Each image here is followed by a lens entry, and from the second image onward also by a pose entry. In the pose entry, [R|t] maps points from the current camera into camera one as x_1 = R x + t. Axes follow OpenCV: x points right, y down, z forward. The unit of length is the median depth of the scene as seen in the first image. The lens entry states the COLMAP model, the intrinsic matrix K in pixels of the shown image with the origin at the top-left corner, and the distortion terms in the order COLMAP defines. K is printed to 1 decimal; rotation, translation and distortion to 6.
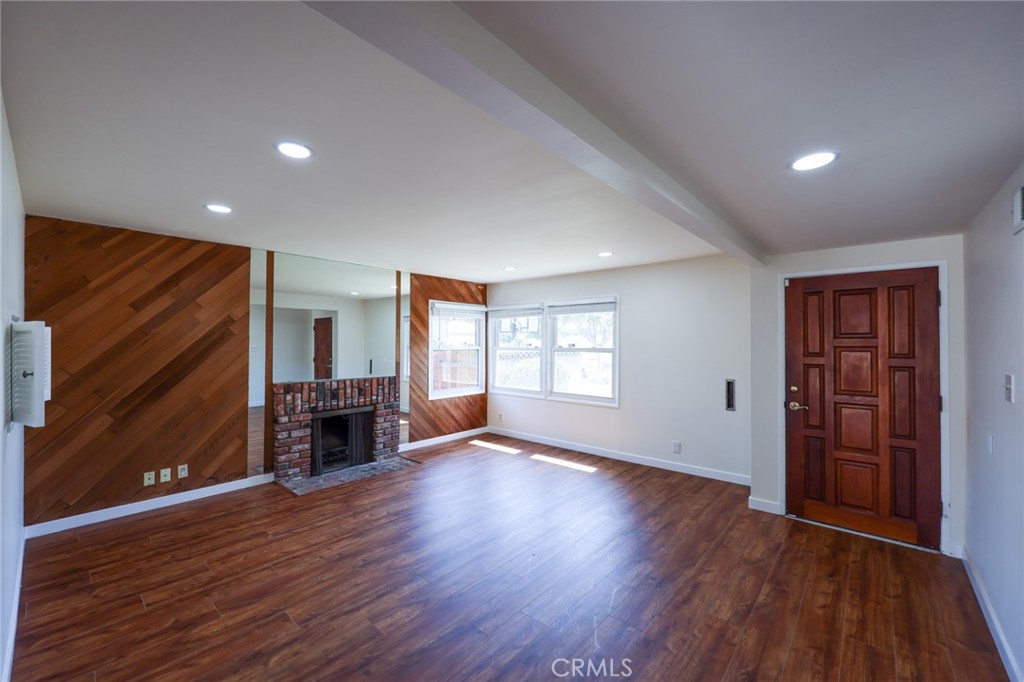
lens RADIAL K [[412.6, 0, 514.4], [0, 412.6, 338.3], [0, 0, 1]] dist [0.001035, -0.000077]
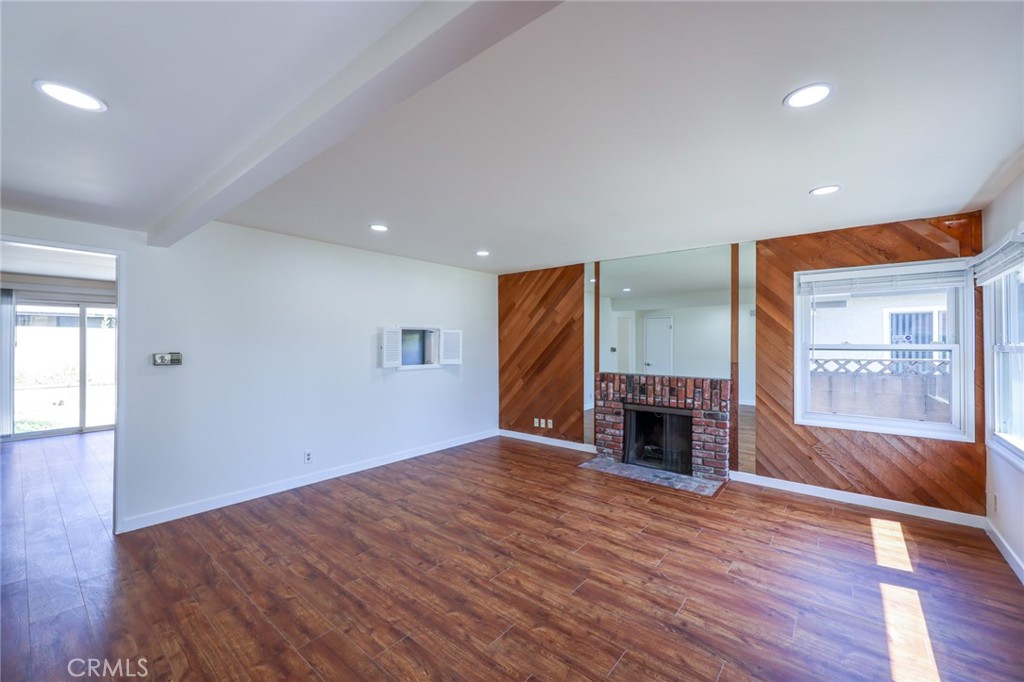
lens RADIAL K [[412.6, 0, 509.6], [0, 412.6, 338.4], [0, 0, 1]] dist [0.001035, -0.000077]
pose [[0.024267, -0.016726, -0.999566, 0.538334], [0.000711, 0.999860, -0.016714, 0.028813], [0.999705, -0.000305, 0.024275, 0.636571]]
